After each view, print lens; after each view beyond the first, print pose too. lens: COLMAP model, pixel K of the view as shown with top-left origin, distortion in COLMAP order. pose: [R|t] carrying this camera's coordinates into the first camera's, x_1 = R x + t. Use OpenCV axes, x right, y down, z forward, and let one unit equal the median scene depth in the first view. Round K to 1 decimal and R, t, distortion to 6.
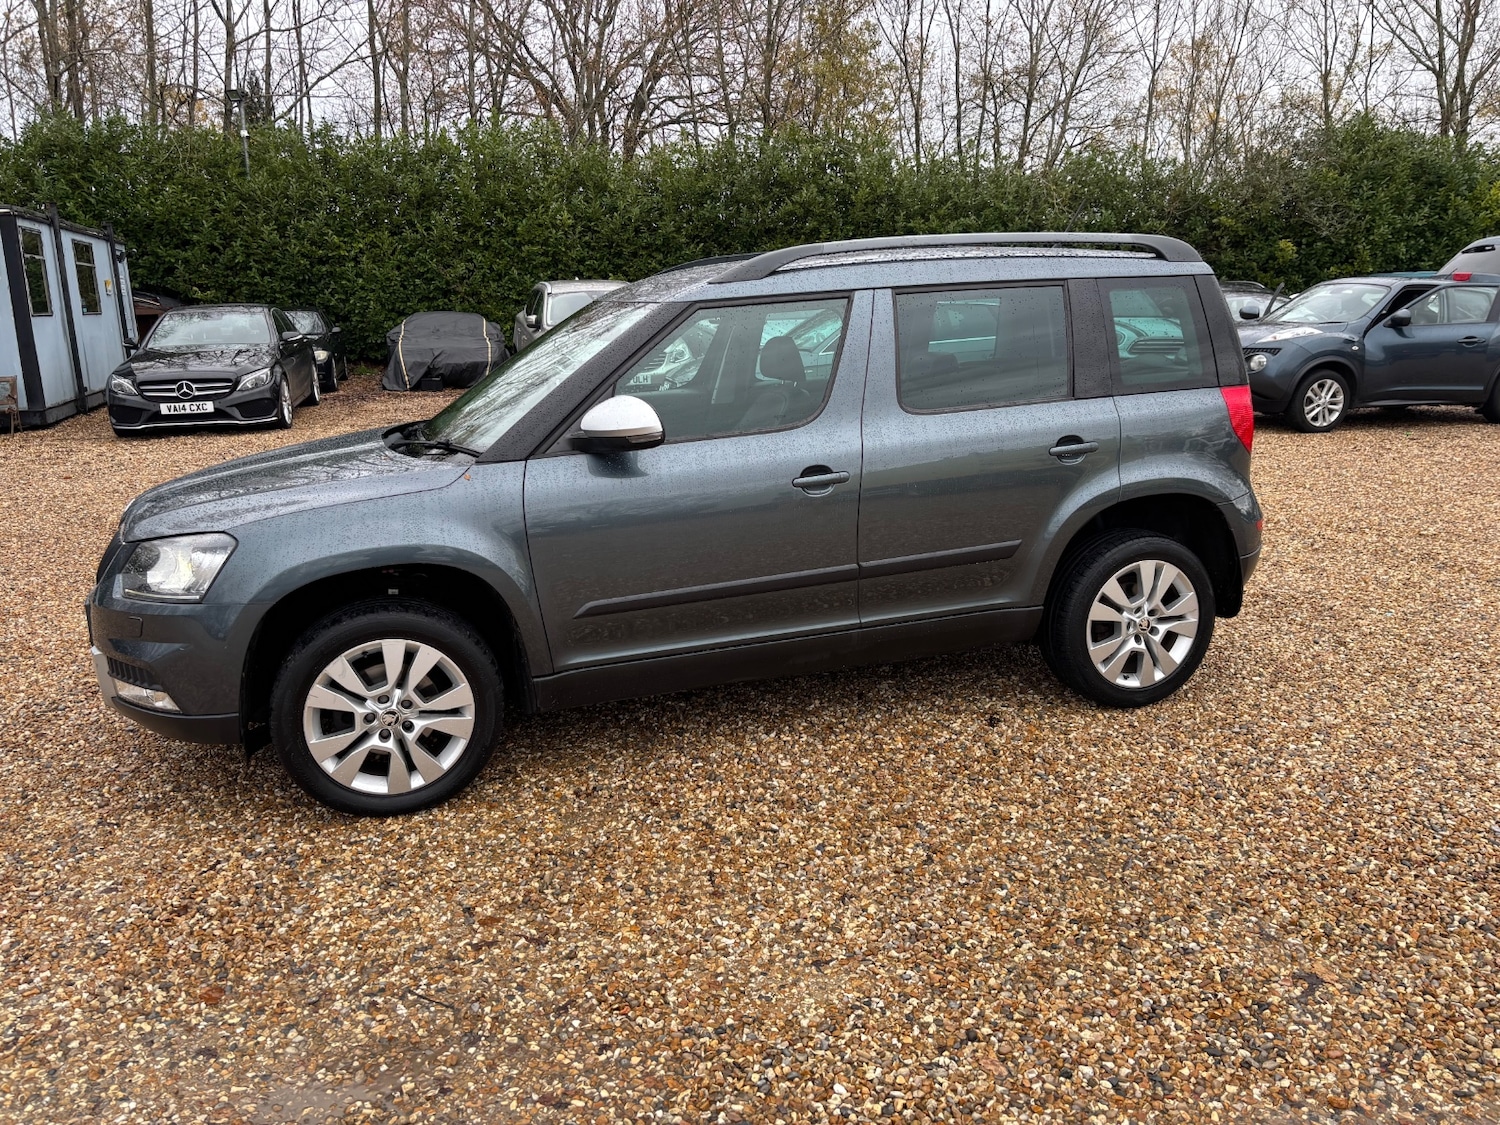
lens RADIAL K [[1135.4, 0, 747.6], [0, 1135.4, 561.0], [0, 0, 1]] dist [0.054815, -0.059497]
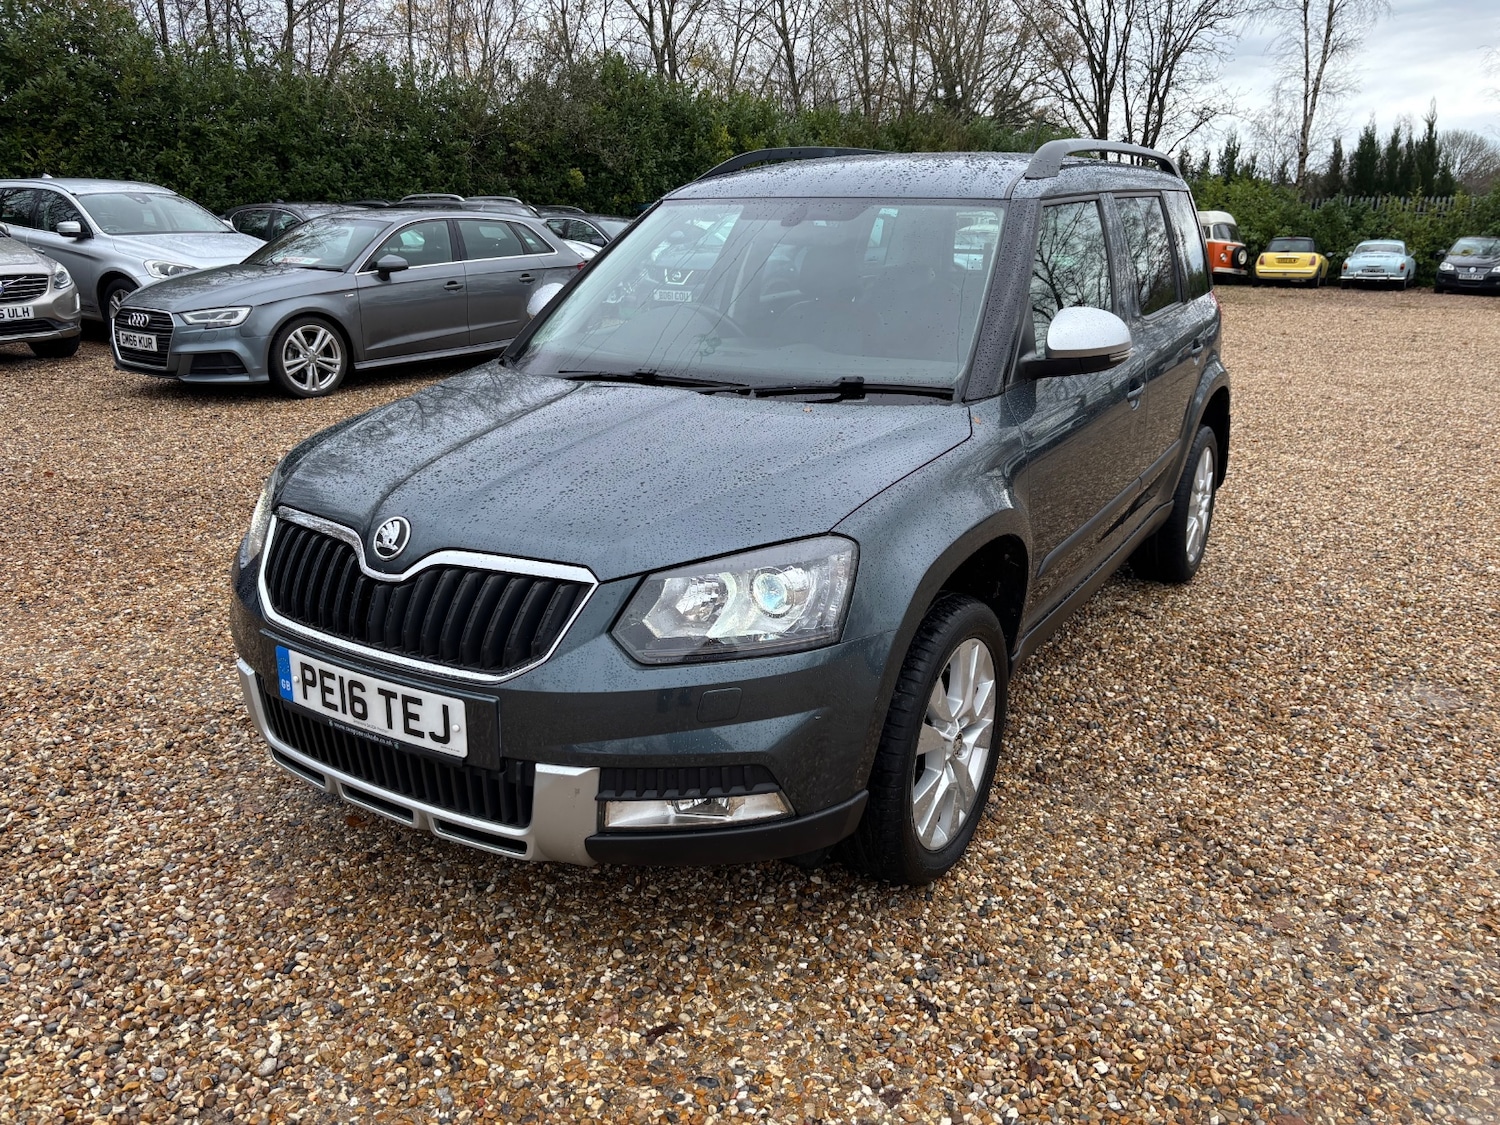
lens RADIAL K [[1135.4, 0, 756.3], [0, 1135.4, 564.4], [0, 0, 1]] dist [0.054815, -0.059497]
pose [[0.765622, -0.168227, 0.620905, -0.761582], [0.128287, 0.985741, 0.108887, -0.071219], [-0.630370, -0.003712, 0.776286, 0.432420]]
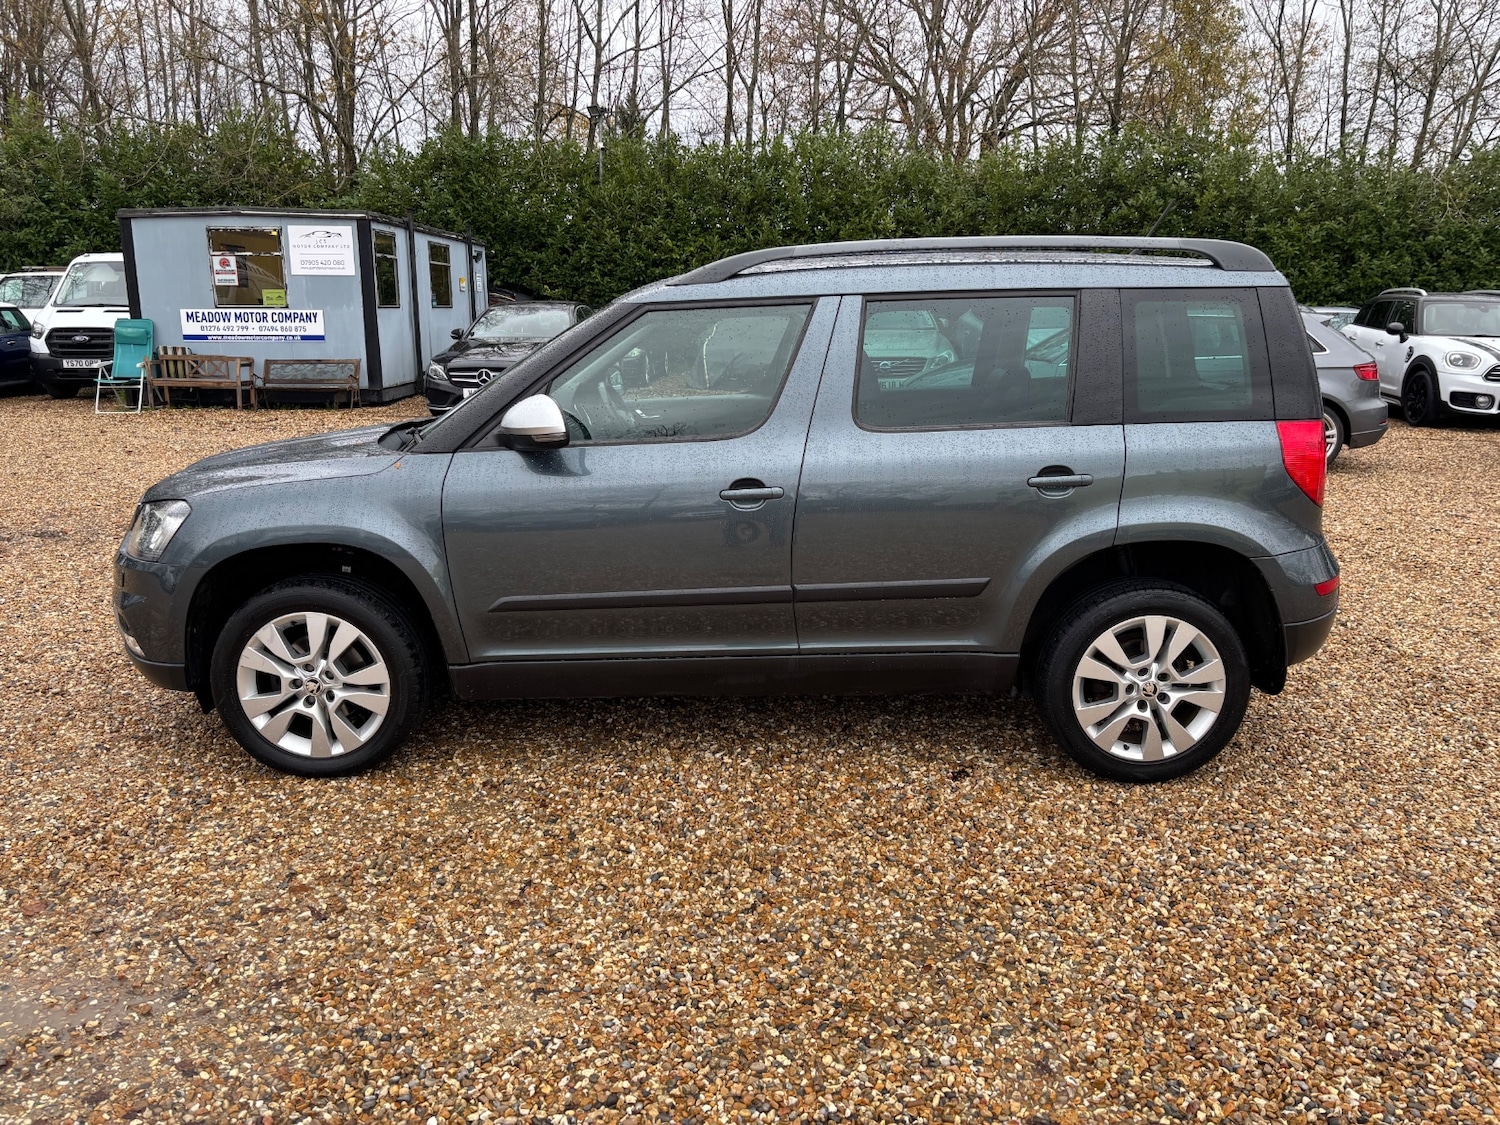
lens RADIAL K [[1135.4, 0, 754.8], [0, 1135.4, 560.1], [0, 0, 1]] dist [0.054815, -0.059497]
pose [[0.949612, 0.091162, -0.299877, 0.340836], [-0.092559, 0.995661, 0.009576, -0.024489], [0.299449, 0.018663, 0.953930, 0.090568]]
